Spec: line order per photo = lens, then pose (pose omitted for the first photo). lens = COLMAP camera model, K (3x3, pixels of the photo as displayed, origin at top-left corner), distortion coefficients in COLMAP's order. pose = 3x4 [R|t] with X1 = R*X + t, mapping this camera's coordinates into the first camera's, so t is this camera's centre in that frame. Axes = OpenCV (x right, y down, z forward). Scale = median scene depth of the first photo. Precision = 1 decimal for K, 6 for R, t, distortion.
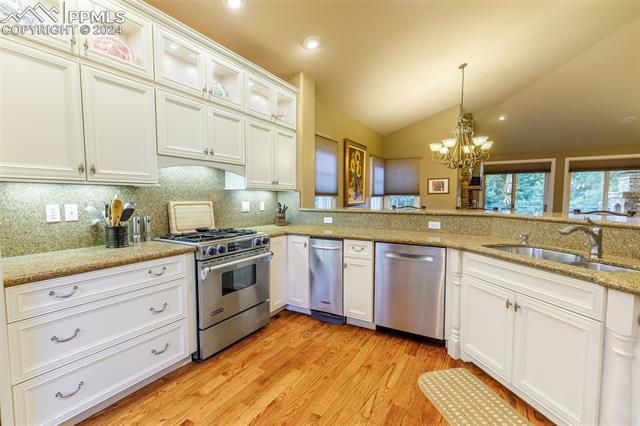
lens RADIAL K [[290.5, 0, 321.8], [0, 290.5, 218.4], [0, 0, 1]] dist [0.000115, 0.000059]
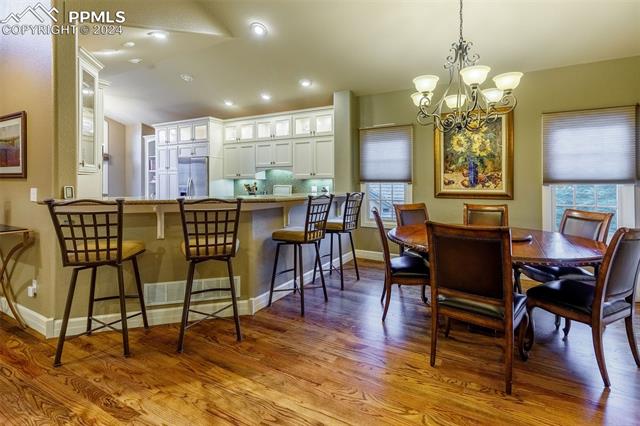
lens RADIAL K [[299.3, 0, 322.8], [0, 299.3, 183.0], [0, 0, 1]] dist [0.005276, 0.000418]
pose [[0.024663, -0.005968, -0.999678, 0.902320], [-0.080024, 0.996761, -0.007925, -0.041318], [0.996488, 0.080194, 0.024106, 0.637131]]
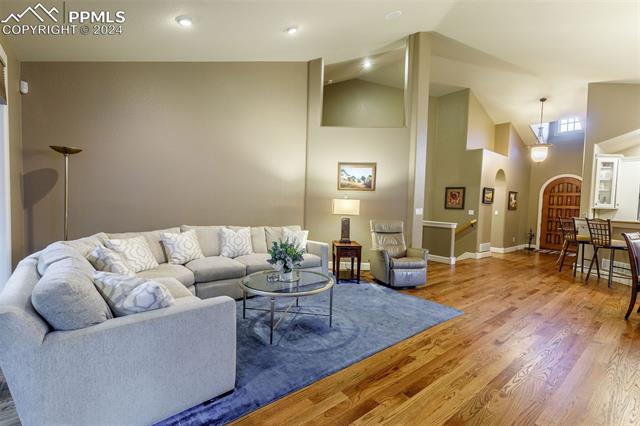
lens RADIAL K [[290.5, 0, 321.8], [0, 290.5, 218.4], [0, 0, 1]] dist [0.000115, 0.000059]
pose [[-0.935259, -0.050784, 0.350302, 0.983188], [-0.008508, 0.992594, 0.121183, -0.117695], [-0.353862, 0.110357, -0.928764, 1.675622]]
